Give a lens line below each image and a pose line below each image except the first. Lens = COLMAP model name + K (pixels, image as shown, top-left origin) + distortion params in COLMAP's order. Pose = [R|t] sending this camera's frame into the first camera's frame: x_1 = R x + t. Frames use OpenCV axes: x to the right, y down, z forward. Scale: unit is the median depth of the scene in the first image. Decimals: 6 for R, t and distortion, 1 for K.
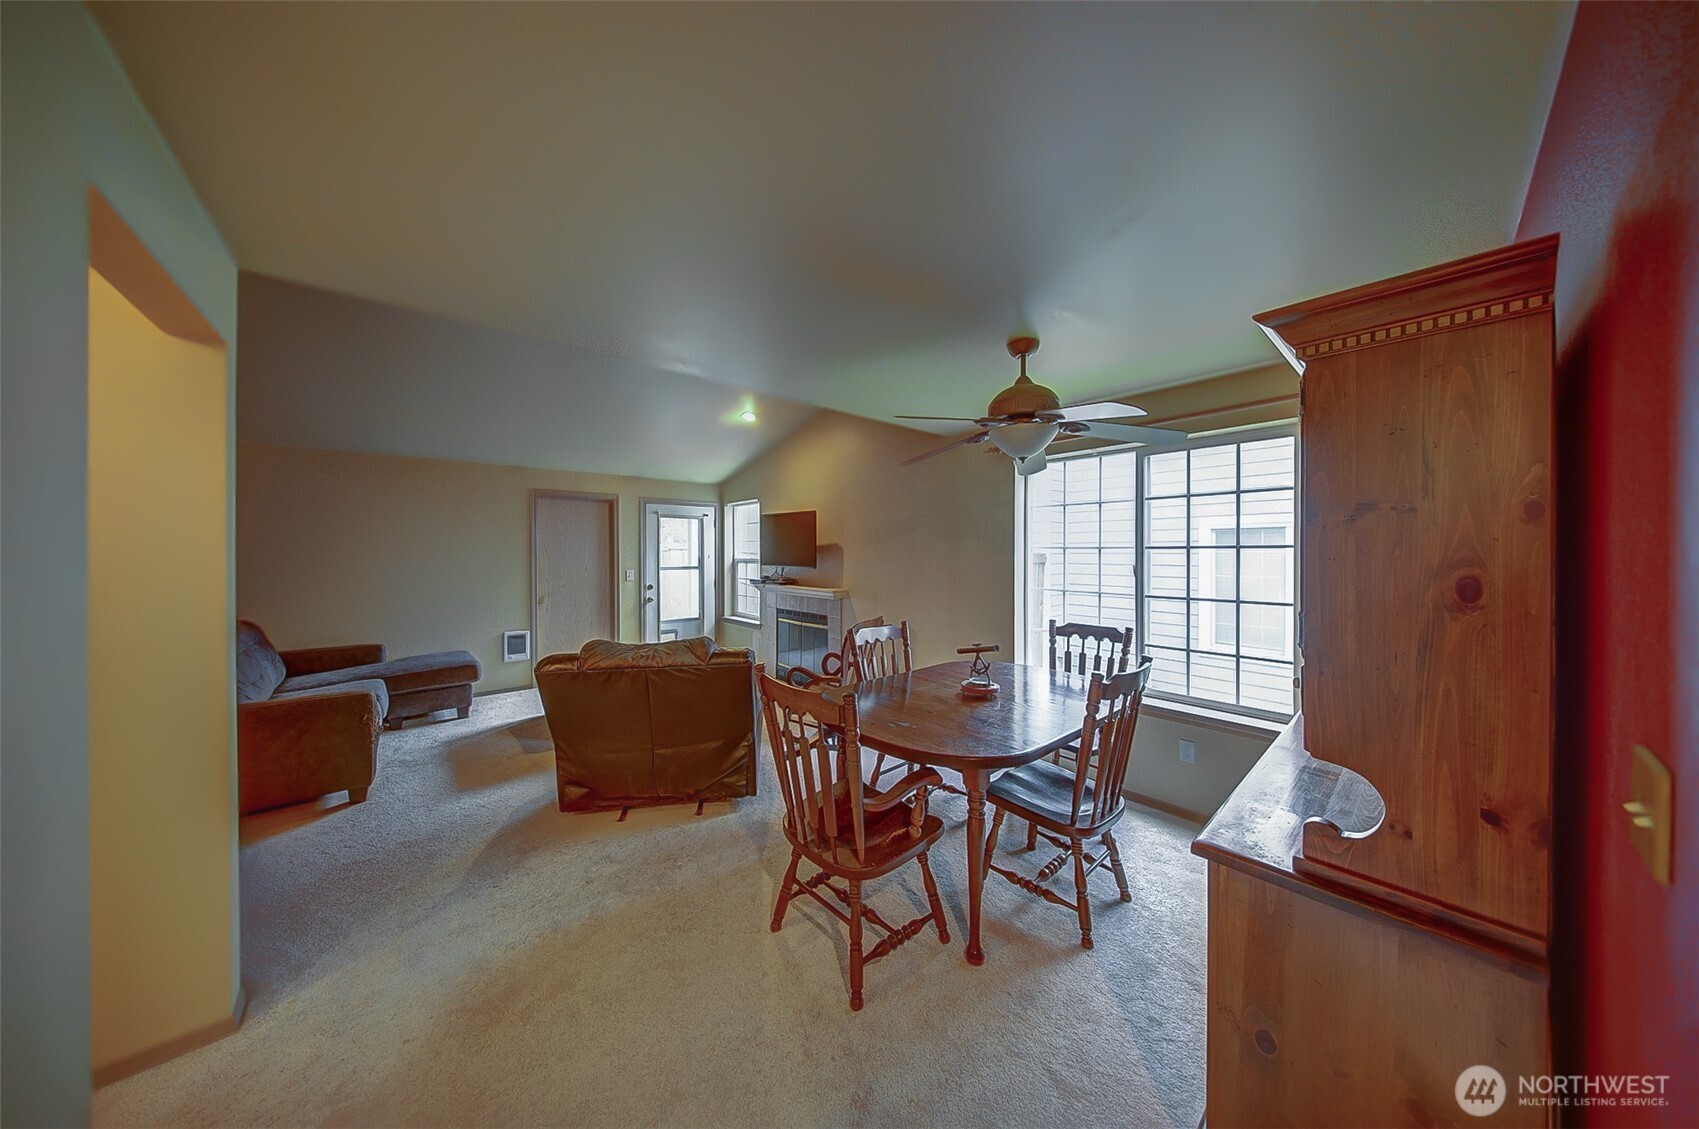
lens RADIAL K [[511.7, 0, 854.4], [0, 511.7, 557.6], [0, 0, 1]] dist [-0.002512, -0.000251]
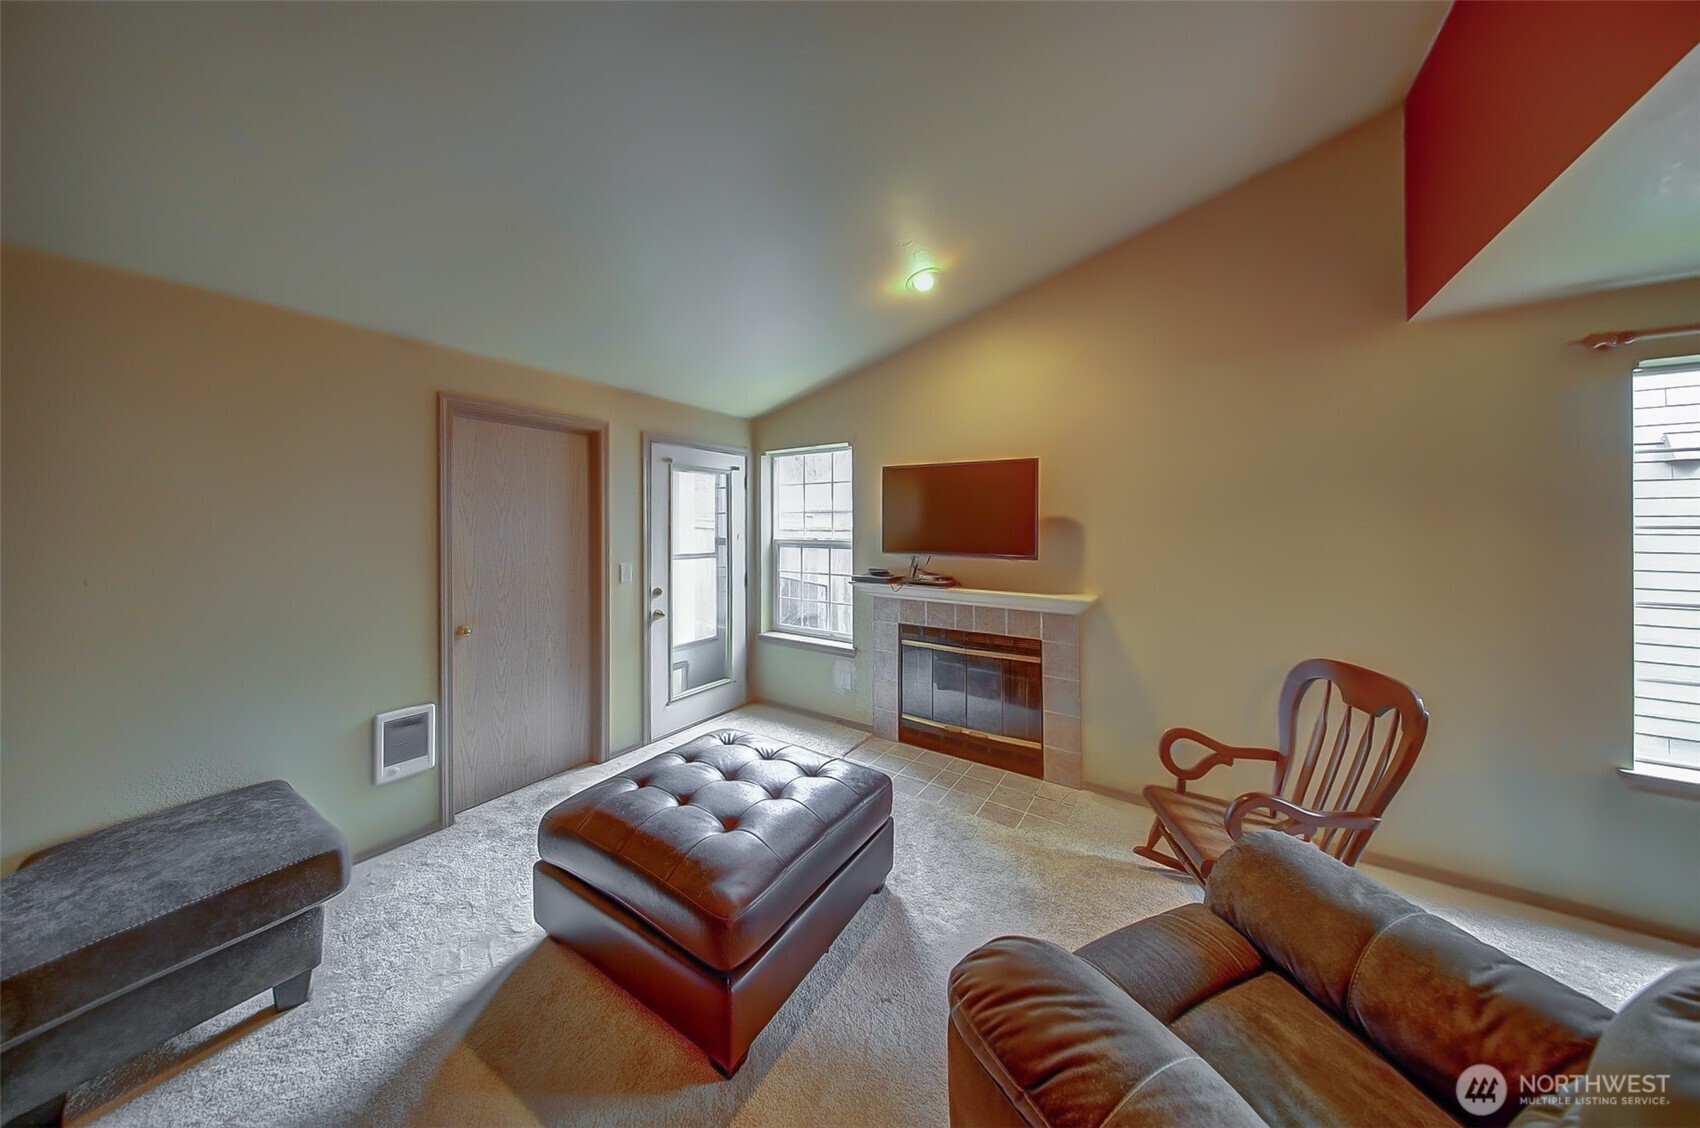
lens RADIAL K [[512.0, 0, 822.9], [0, 512.0, 527.8], [0, 0, 1]] dist [-0.002512, -0.000251]
pose [[0.966605, 0.004552, 0.256231, -0.373605], [-0.002244, 0.999954, -0.009300, -0.007382], [-0.256262, 0.008414, 0.966571, 0.420042]]
